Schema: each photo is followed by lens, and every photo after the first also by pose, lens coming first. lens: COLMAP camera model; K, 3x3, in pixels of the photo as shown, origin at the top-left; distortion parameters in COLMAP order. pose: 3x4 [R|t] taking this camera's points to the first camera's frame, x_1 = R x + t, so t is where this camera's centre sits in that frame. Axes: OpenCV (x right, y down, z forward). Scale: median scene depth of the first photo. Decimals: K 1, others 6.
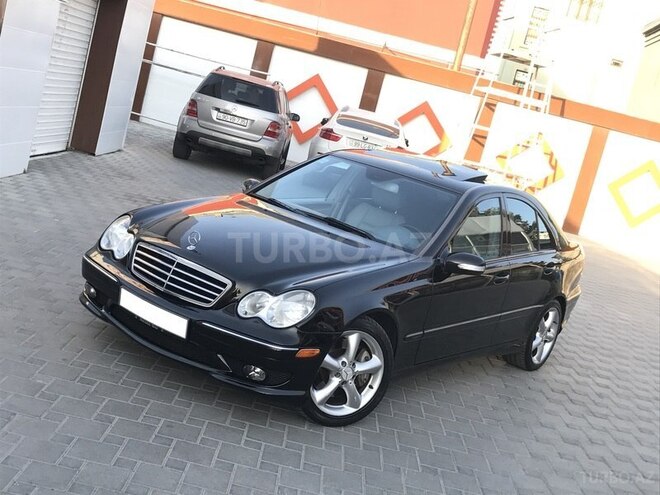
lens RADIAL K [[856.4, 0, 330.0], [0, 856.4, 247.5], [0, 0, 1]] dist [0.168930, -0.621036]
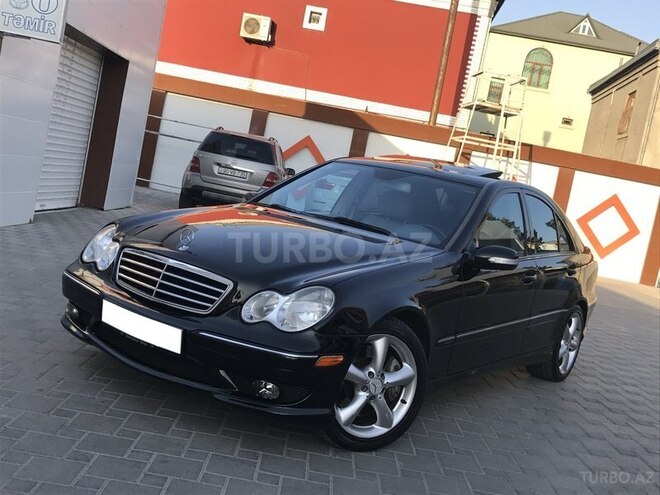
lens RADIAL K [[741.7, 0, 330.0], [0, 741.7, 247.5], [0, 0, 1]] dist [0.124387, -0.384978]
pose [[0.998194, -0.059186, 0.010332, -0.008462], [0.059780, 0.995589, -0.072308, 0.021472], [-0.006007, 0.072795, 0.997329, 0.091611]]
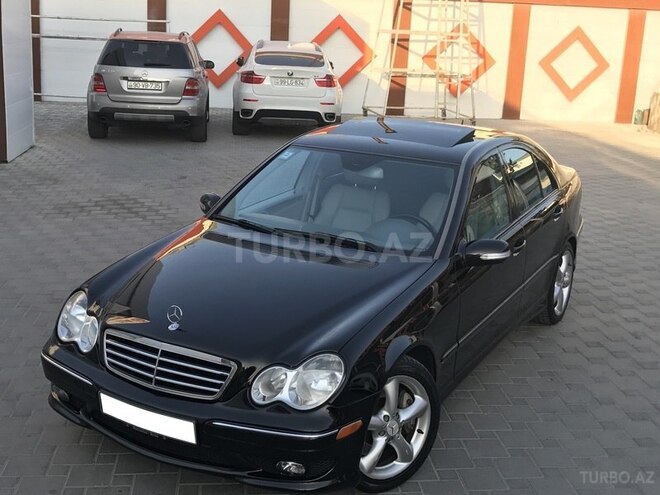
lens RADIAL K [[856.4, 0, 330.0], [0, 856.4, 247.5], [0, 0, 1]] dist [0.168930, -0.621036]
pose [[0.972668, -0.224715, 0.058481, -0.017013], [0.217631, 0.970060, 0.107798, -0.044435], [-0.080954, -0.092125, 0.992451, 0.066219]]
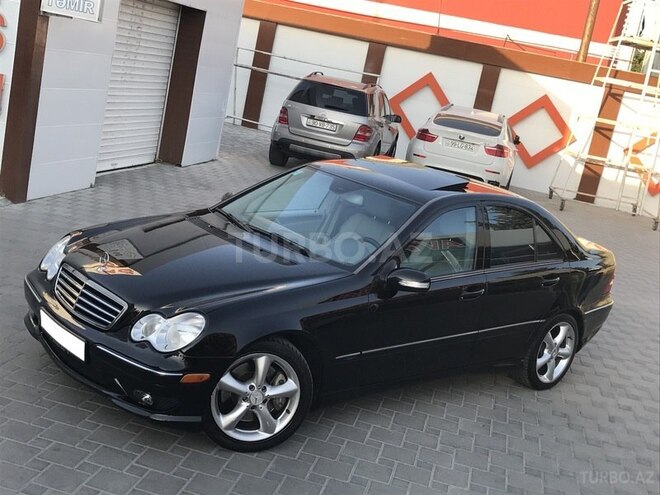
lens RADIAL K [[856.4, 0, 330.0], [0, 856.4, 247.5], [0, 0, 1]] dist [0.168930, -0.621036]
pose [[0.980718, -0.014090, -0.194917, 0.102108], [0.014414, 0.999896, 0.000246, -0.007294], [0.194894, -0.003051, 0.980820, 0.024472]]
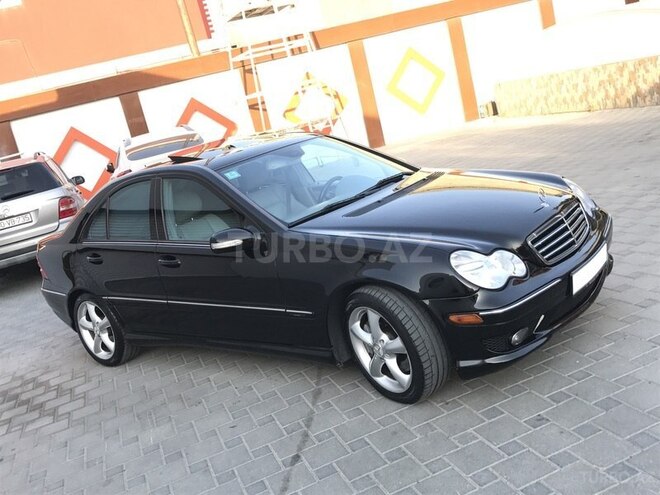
lens RADIAL K [[672.7, 0, 330.0], [0, 672.7, 247.5], [0, 0, 1]] dist [0.000932, 0.004064]
pose [[0.822810, -0.517446, 0.235018, -0.037203], [0.502705, 0.855560, 0.123712, -0.071034], [-0.265086, 0.016353, 0.964086, 0.404297]]
